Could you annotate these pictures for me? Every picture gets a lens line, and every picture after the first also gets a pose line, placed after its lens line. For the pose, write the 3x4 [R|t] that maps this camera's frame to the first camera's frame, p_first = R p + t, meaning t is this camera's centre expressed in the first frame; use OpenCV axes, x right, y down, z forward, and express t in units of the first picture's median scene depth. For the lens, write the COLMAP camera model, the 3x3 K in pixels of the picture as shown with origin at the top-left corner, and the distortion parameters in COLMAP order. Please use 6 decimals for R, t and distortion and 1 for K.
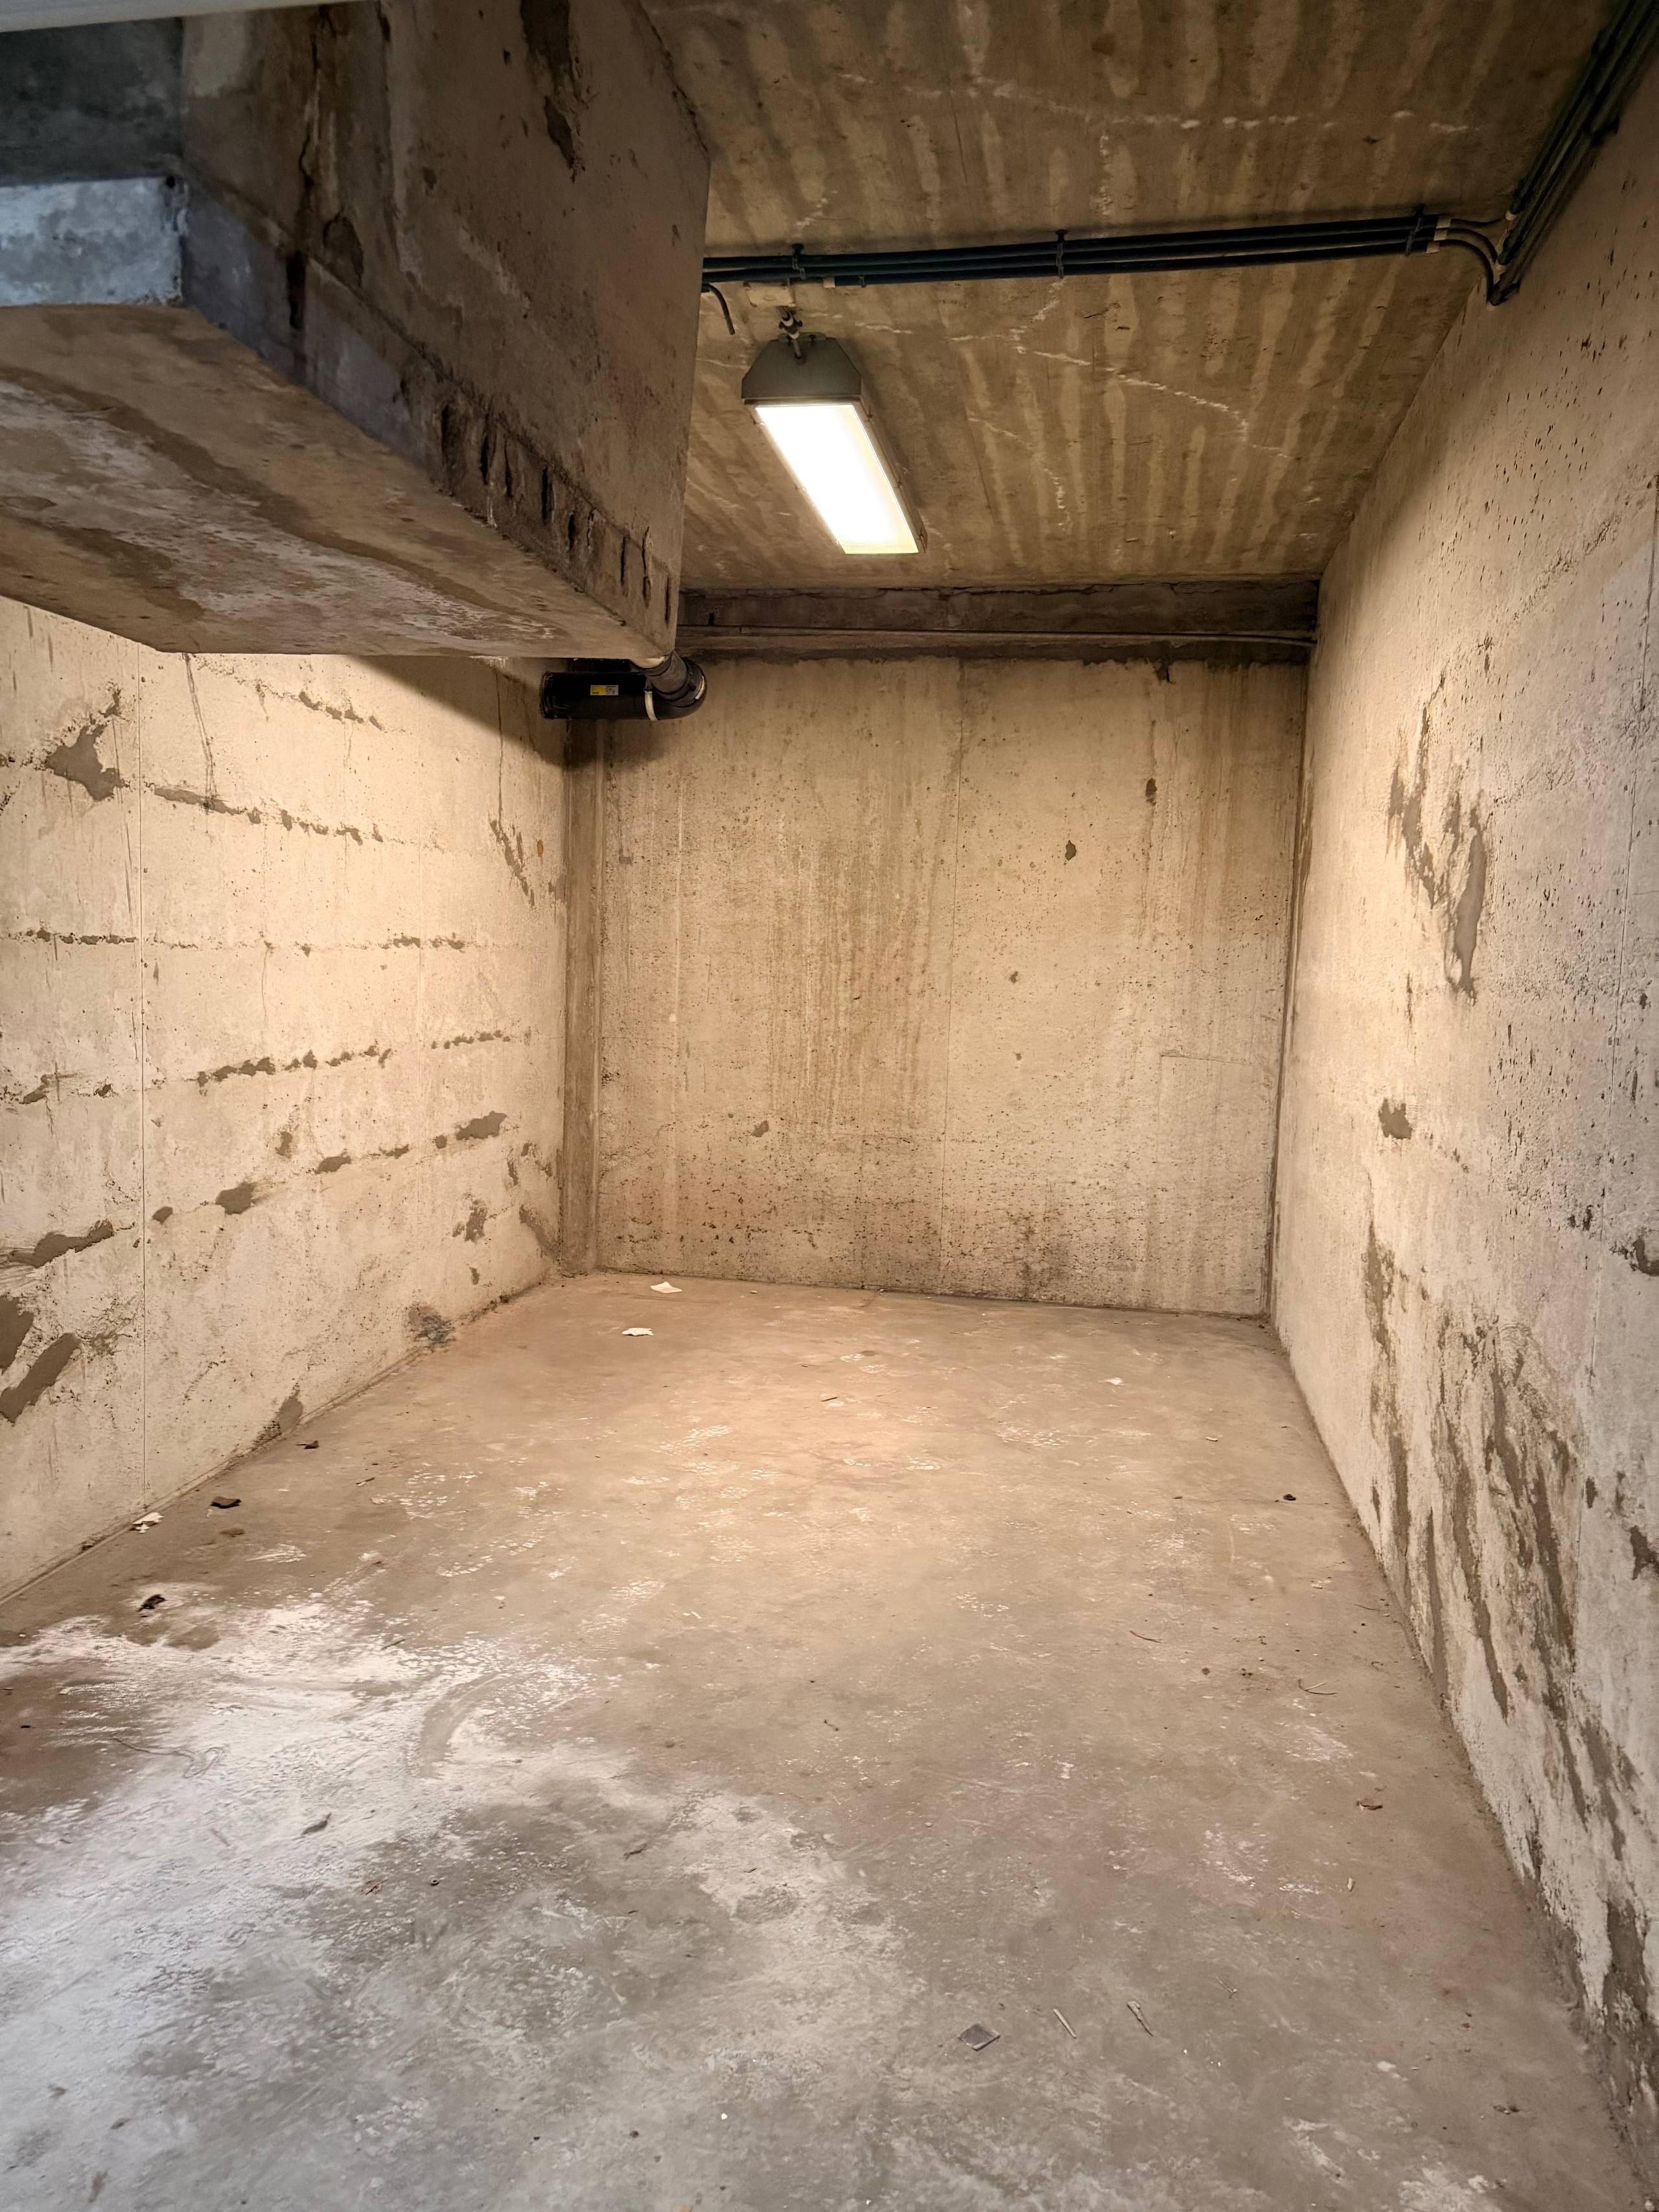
lens RADIAL K [[1525.7, 0, 816.9], [0, 1525.7, 1088.5], [0, 0, 1]] dist [0.152687, -0.197125]
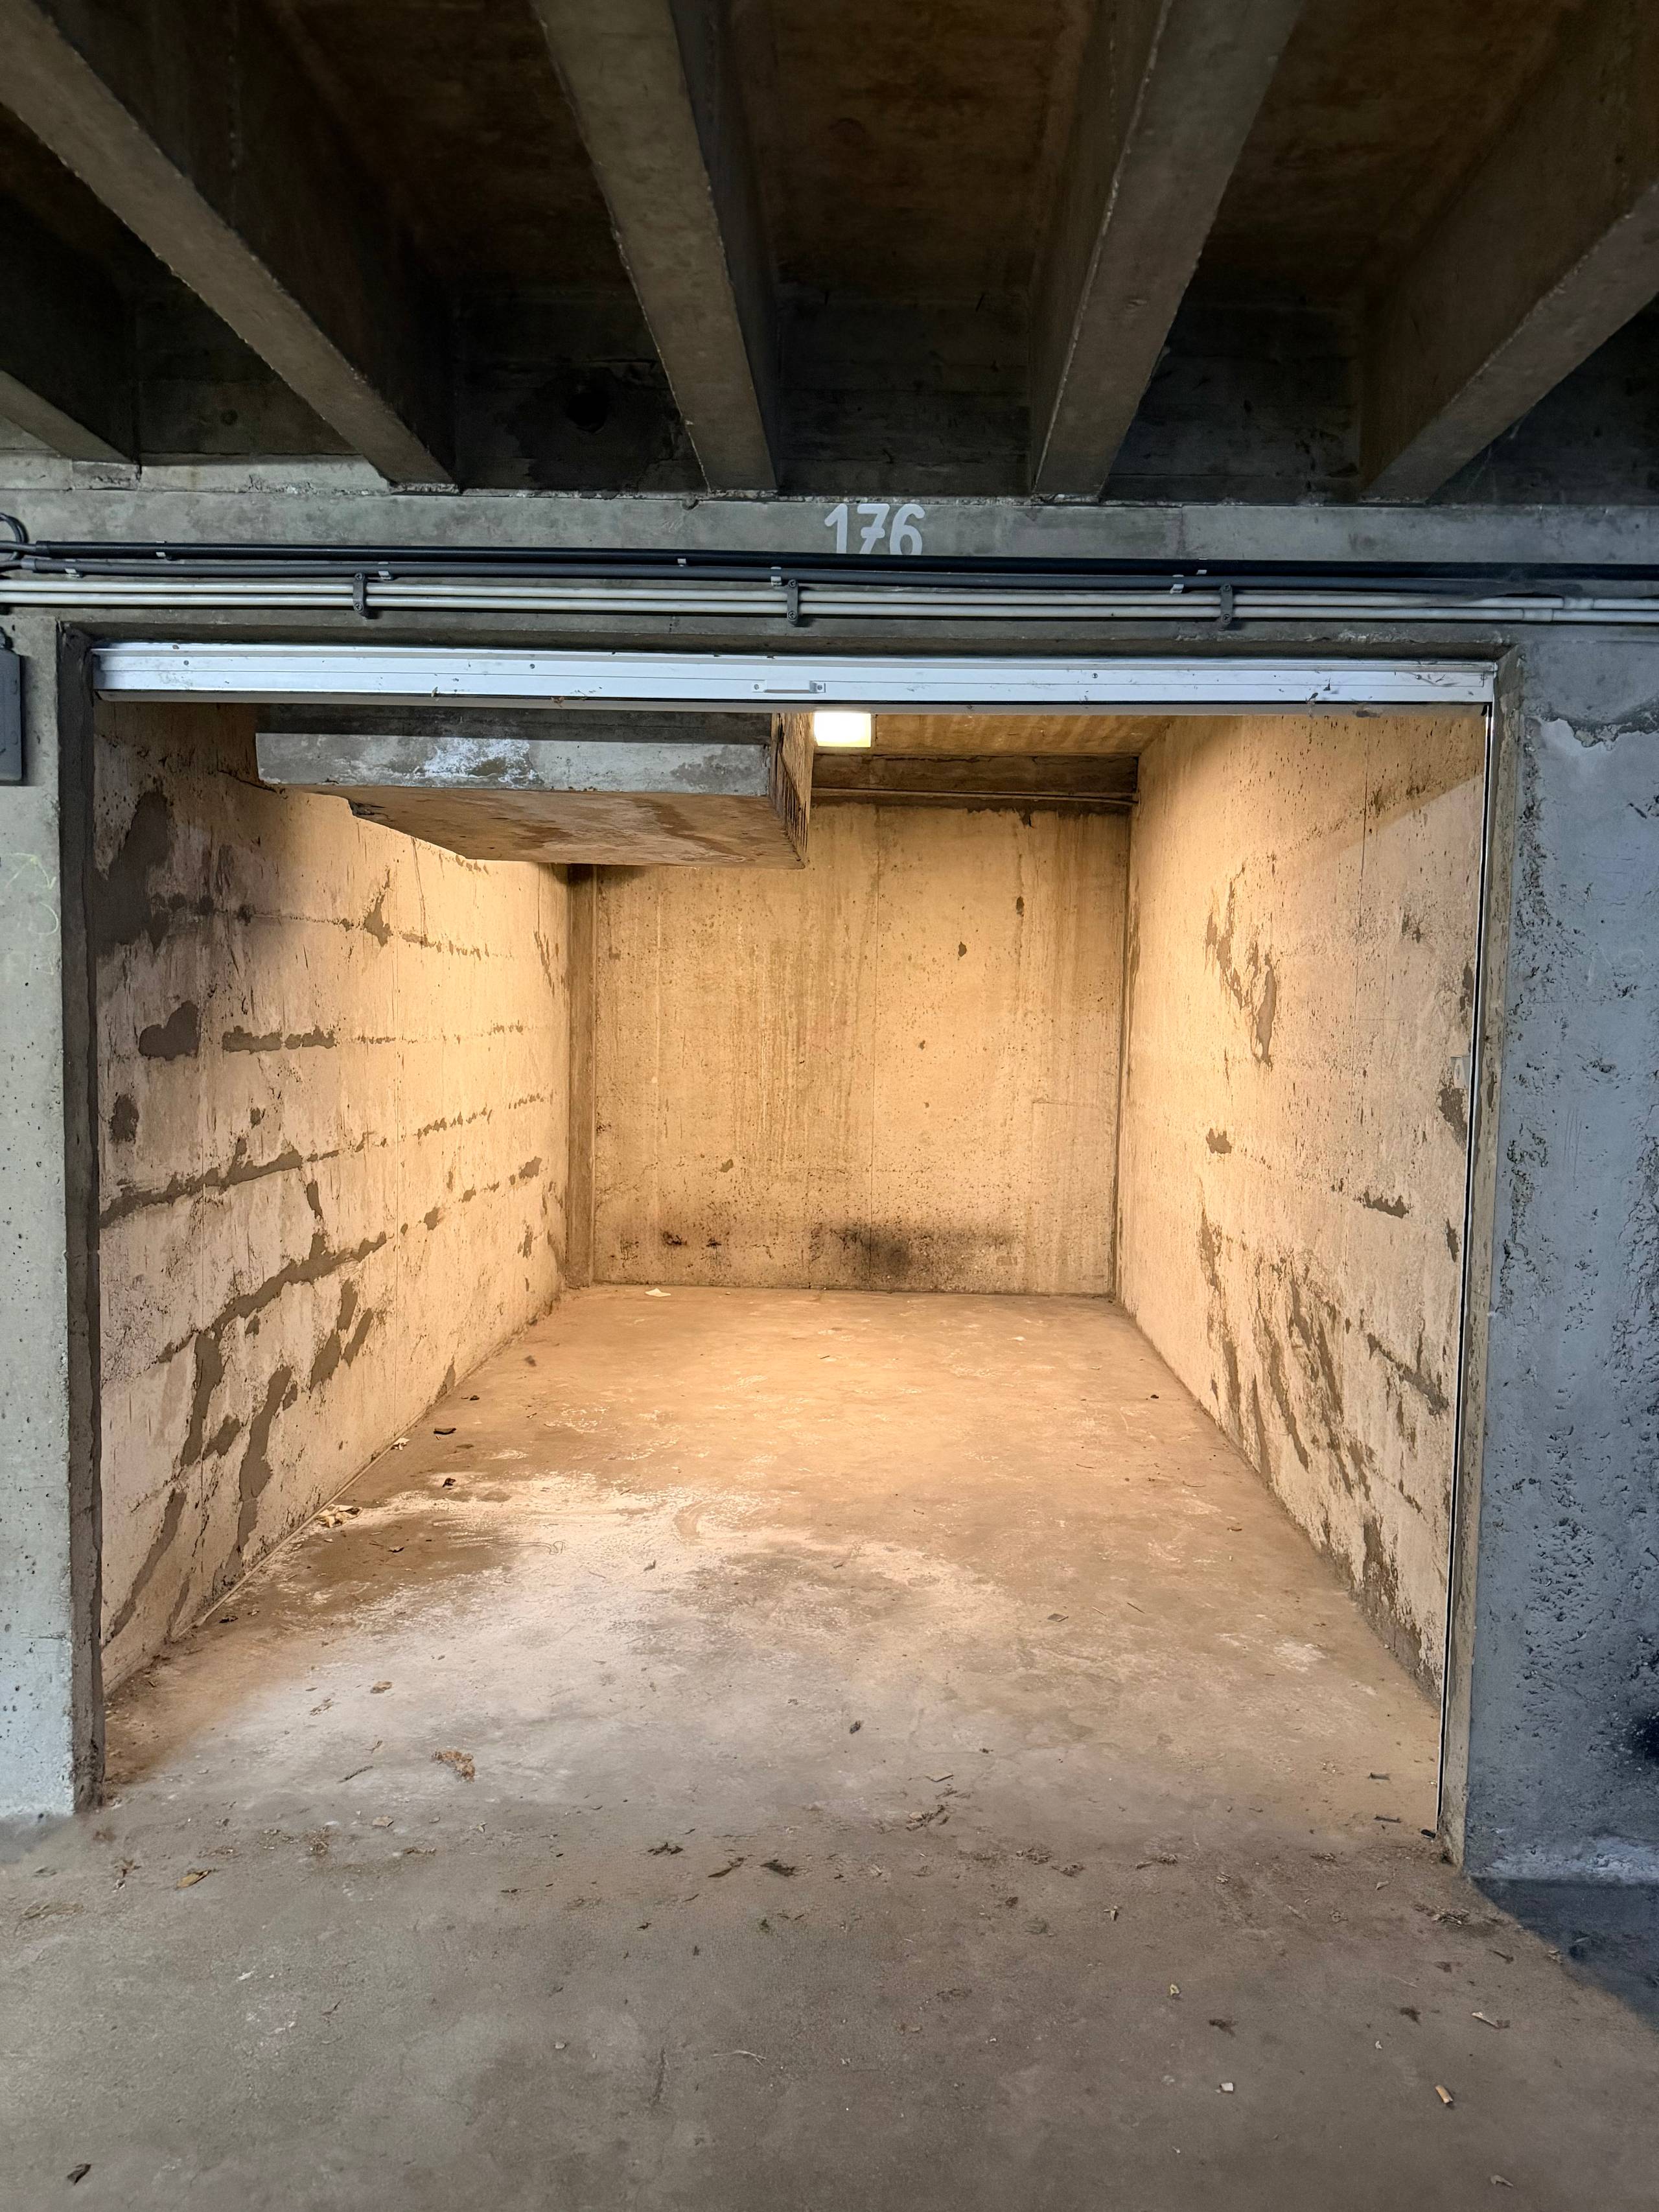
lens RADIAL K [[1537.8, 0, 829.5], [0, 1537.8, 1106.0], [0, 0, 1]] dist [0.186452, 0.000978]
pose [[0.988011, -0.020658, 0.152994, -0.245704], [0.023708, 0.999554, -0.018134, 0.003306], [-0.152551, 0.021544, 0.988061, -0.472895]]
